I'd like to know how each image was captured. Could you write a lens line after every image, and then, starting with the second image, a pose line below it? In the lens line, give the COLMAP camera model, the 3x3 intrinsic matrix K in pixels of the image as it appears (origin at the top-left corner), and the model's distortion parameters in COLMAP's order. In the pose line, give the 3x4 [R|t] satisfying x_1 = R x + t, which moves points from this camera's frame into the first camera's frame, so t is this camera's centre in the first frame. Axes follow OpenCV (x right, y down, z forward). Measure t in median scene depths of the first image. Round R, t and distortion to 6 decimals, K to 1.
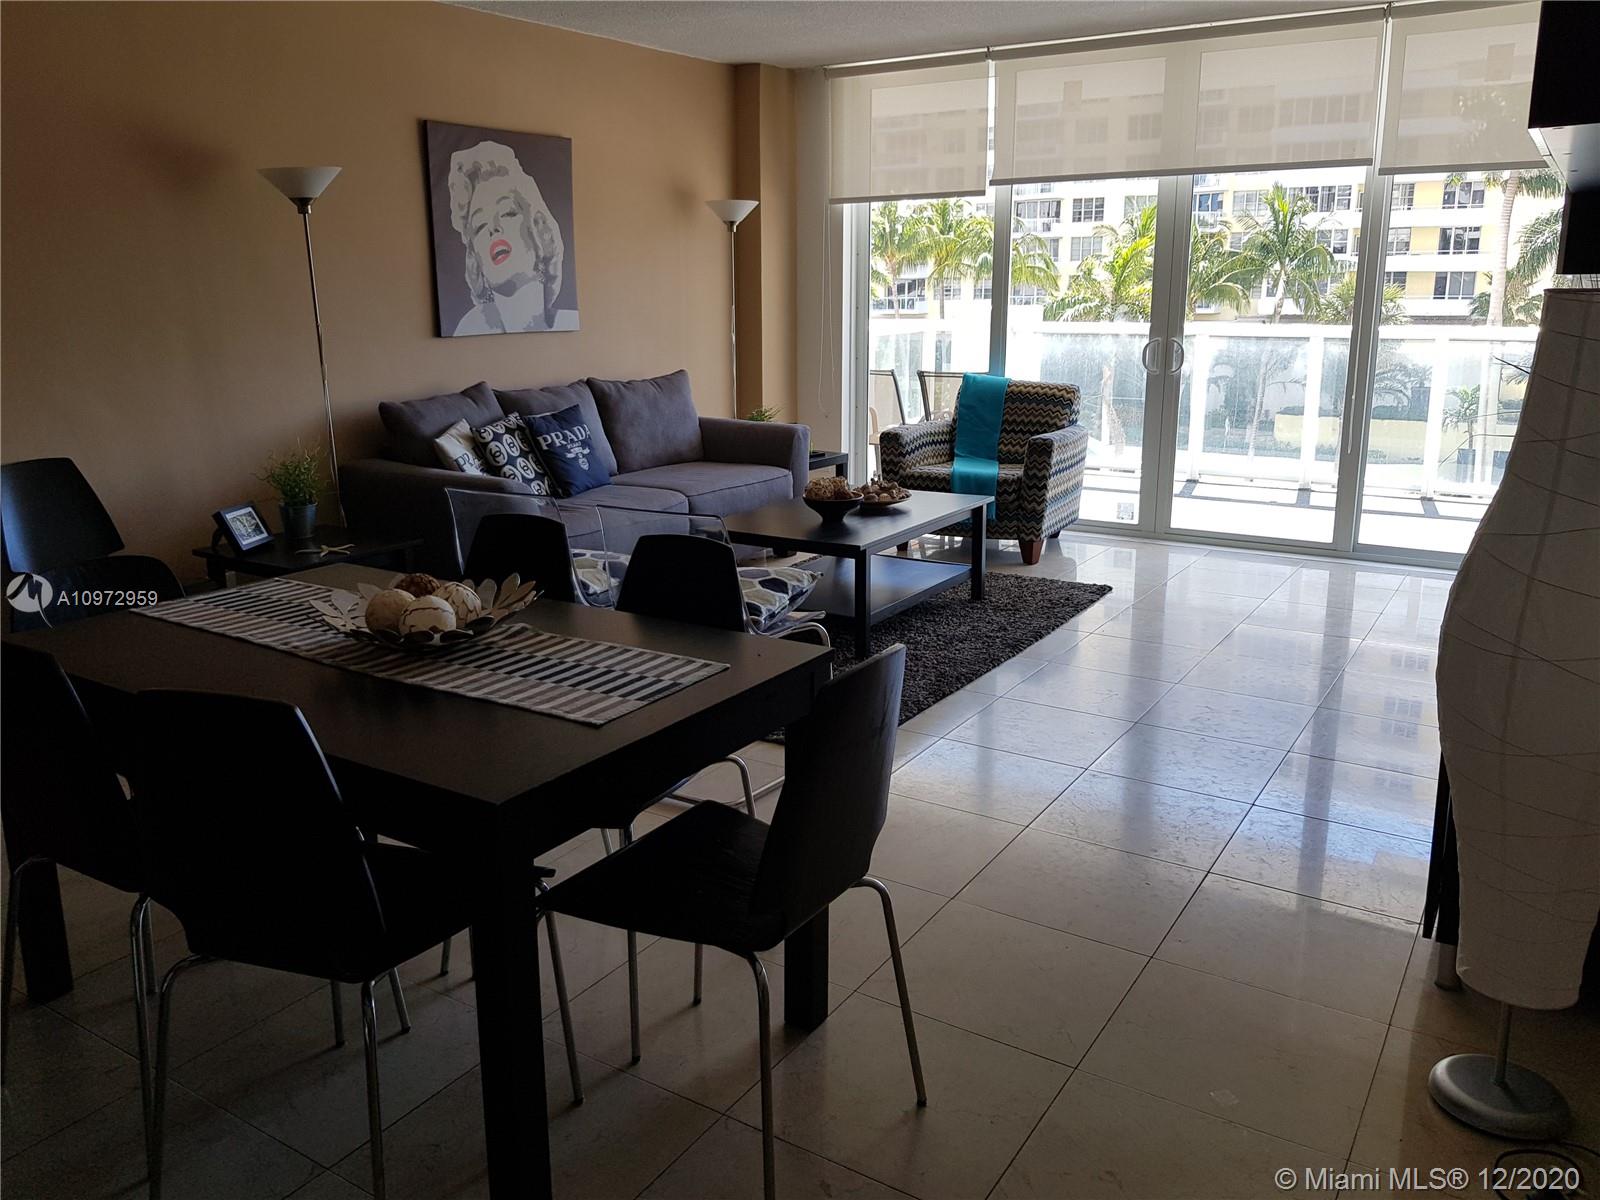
lens RADIAL K [[1246.9, 0, 794.8], [0, 1246.9, 604.3], [0, 0, 1]] dist [0.000433, -0.002158]
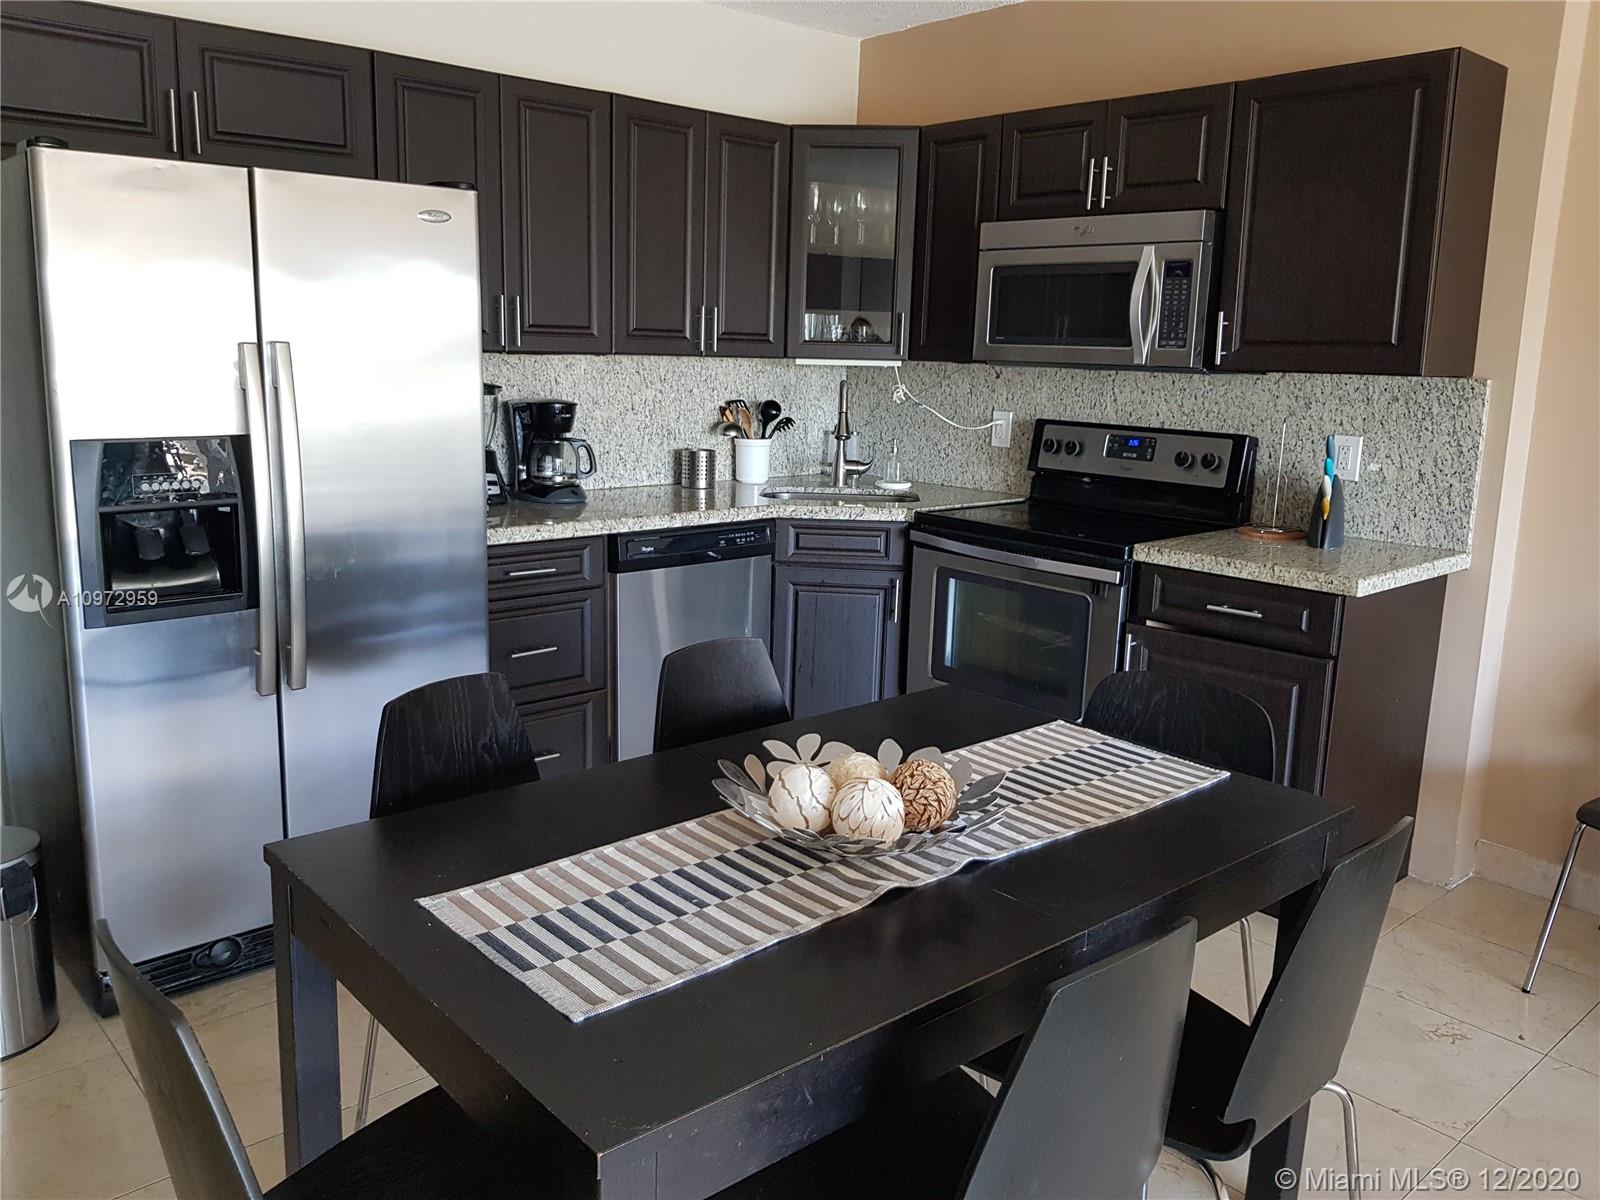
lens RADIAL K [[1246.9, 0, 803.7], [0, 1246.9, 588.0], [0, 0, 1]] dist [0.000433, -0.002158]
pose [[-0.278742, 0.180242, -0.943300, 0.129808], [-0.266702, 0.929066, 0.256332, -0.095373], [0.922590, 0.323031, -0.210899, 0.346895]]
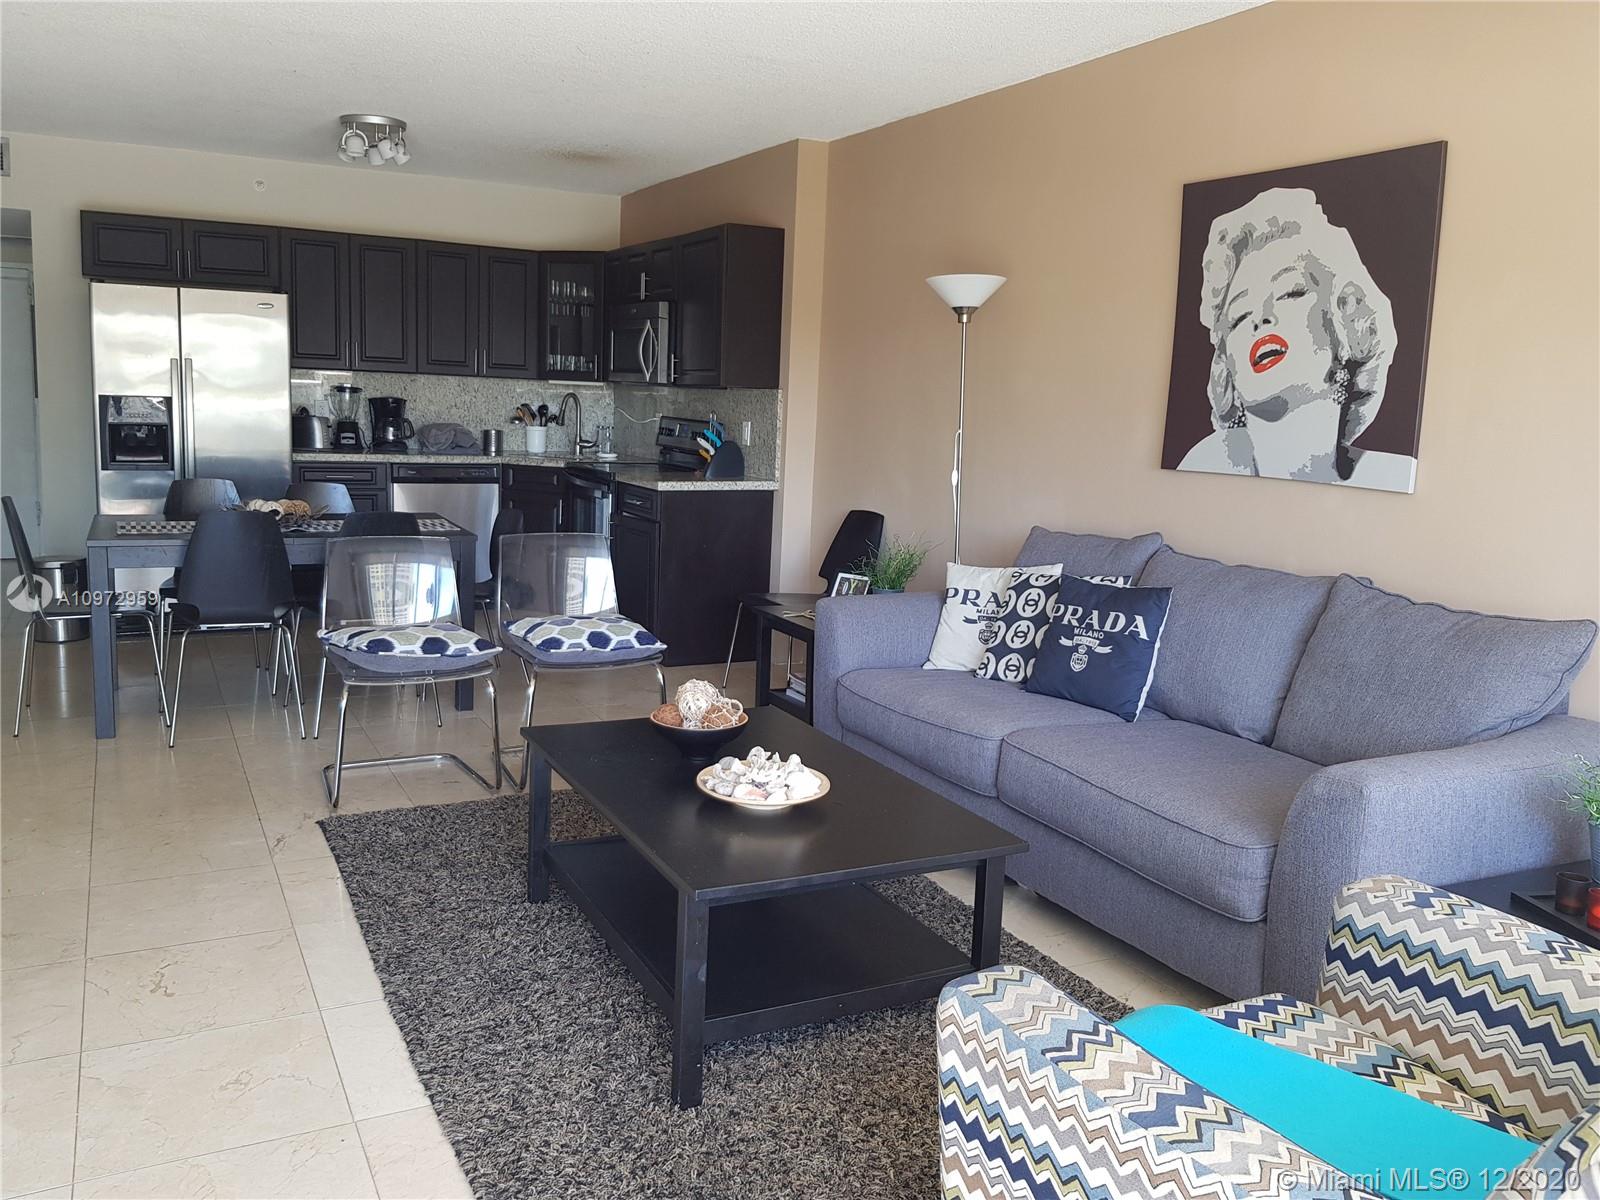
lens RADIAL K [[1246.9, 0, 792.8], [0, 1246.9, 593.9], [0, 0, 1]] dist [0.000433, -0.002158]
pose [[-0.512449, 0.120173, -0.850267, 0.463268], [-0.254210, 0.924548, 0.283881, -0.292856], [0.820228, 0.361621, -0.443234, 1.147908]]
